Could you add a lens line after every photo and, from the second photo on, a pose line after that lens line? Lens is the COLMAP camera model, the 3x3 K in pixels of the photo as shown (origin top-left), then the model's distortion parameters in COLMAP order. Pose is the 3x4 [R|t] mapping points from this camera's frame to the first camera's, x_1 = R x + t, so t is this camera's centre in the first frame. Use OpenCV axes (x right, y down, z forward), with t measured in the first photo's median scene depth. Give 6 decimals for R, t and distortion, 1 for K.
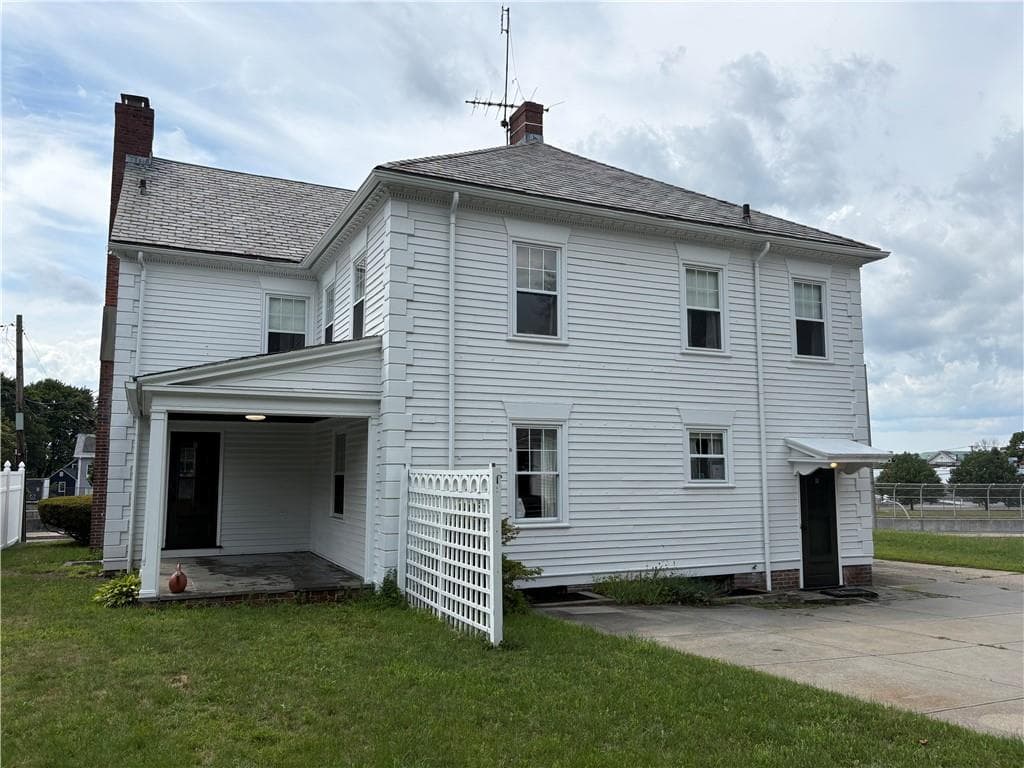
lens RADIAL K [[773.4, 0, 512.1], [0, 773.4, 379.8], [0, 0, 1]] dist [0.043960, -0.045777]
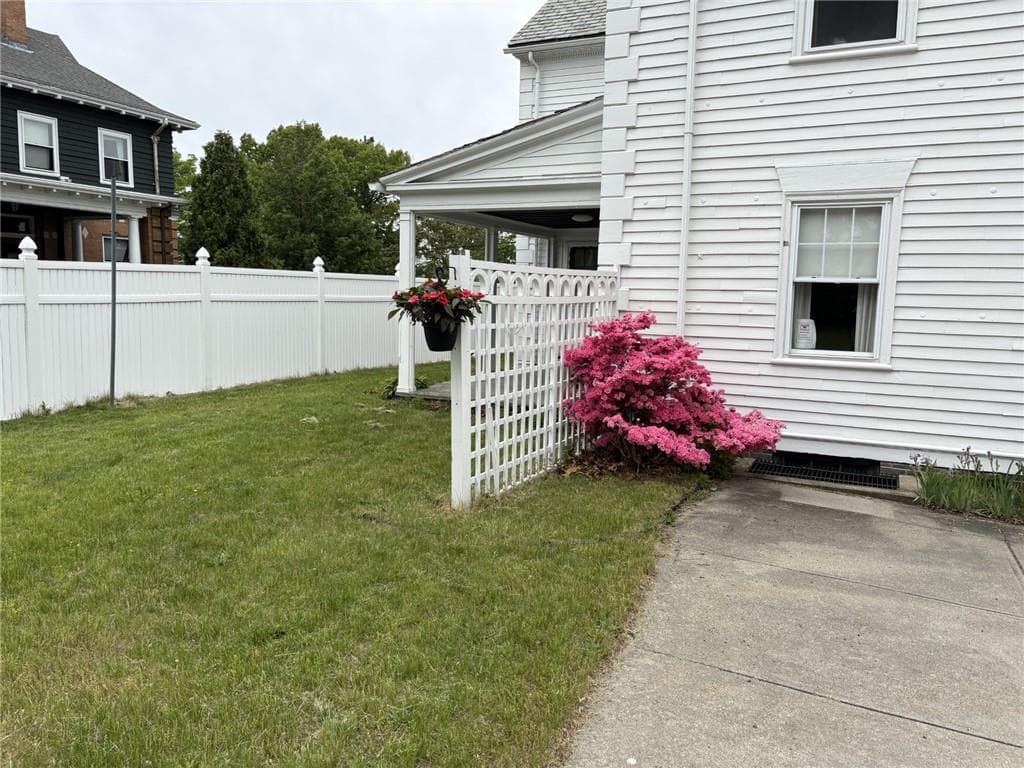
lens RADIAL K [[773.4, 0, 517.5], [0, 773.4, 375.7], [0, 0, 1]] dist [0.043960, -0.045777]
pose [[0.628339, 0.098652, -0.771659, 0.321501], [0.067897, 0.981187, 0.180725, 0.058486], [0.774971, -0.165950, 0.609820, 0.362920]]
